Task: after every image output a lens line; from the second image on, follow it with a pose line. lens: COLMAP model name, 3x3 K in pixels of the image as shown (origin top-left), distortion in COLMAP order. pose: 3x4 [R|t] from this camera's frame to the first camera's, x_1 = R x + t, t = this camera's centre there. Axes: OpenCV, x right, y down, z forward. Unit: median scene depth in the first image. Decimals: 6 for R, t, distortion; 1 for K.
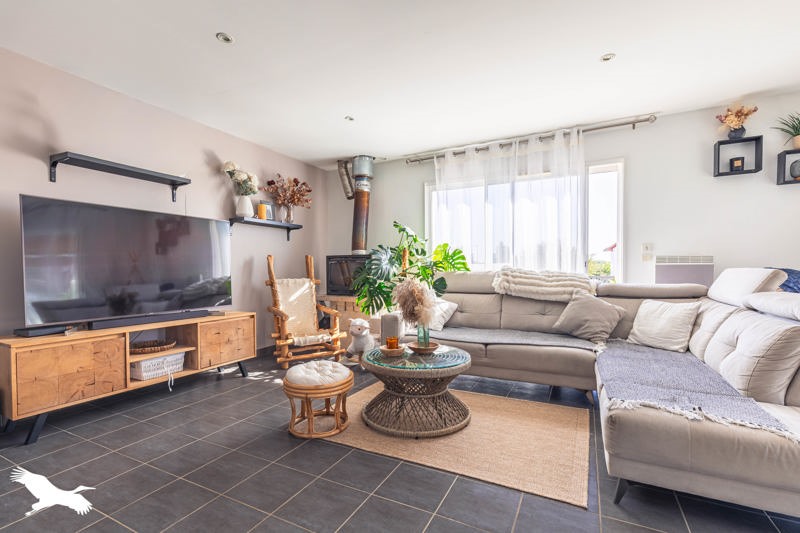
lens RADIAL K [[359.7, 0, 398.3], [0, 359.7, 270.4], [0, 0, 1]] dist [0.002934, 0.000169]
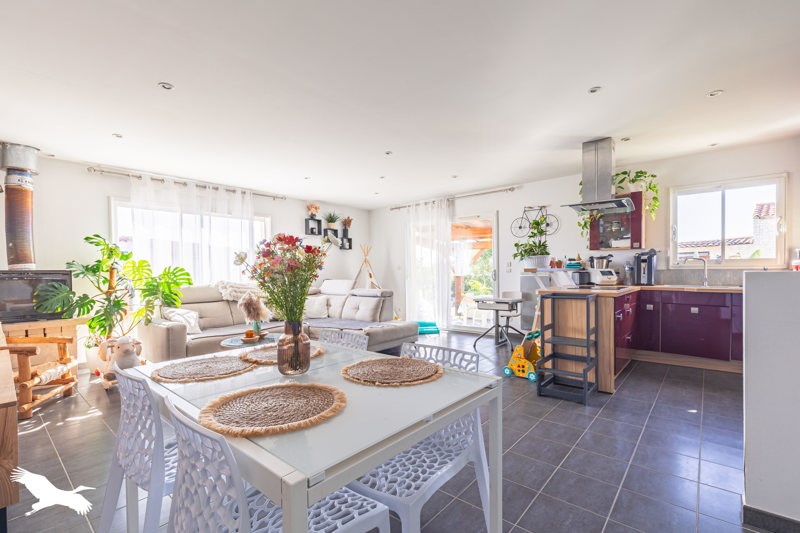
lens RADIAL K [[359.7, 0, 398.3], [0, 359.7, 270.4], [0, 0, 1]] dist [0.002934, 0.000169]
pose [[0.225851, 0.008753, 0.974122, -0.843664], [0.024055, 0.999605, -0.014559, -0.014074], [-0.973865, 0.026721, 0.225552, 0.036138]]
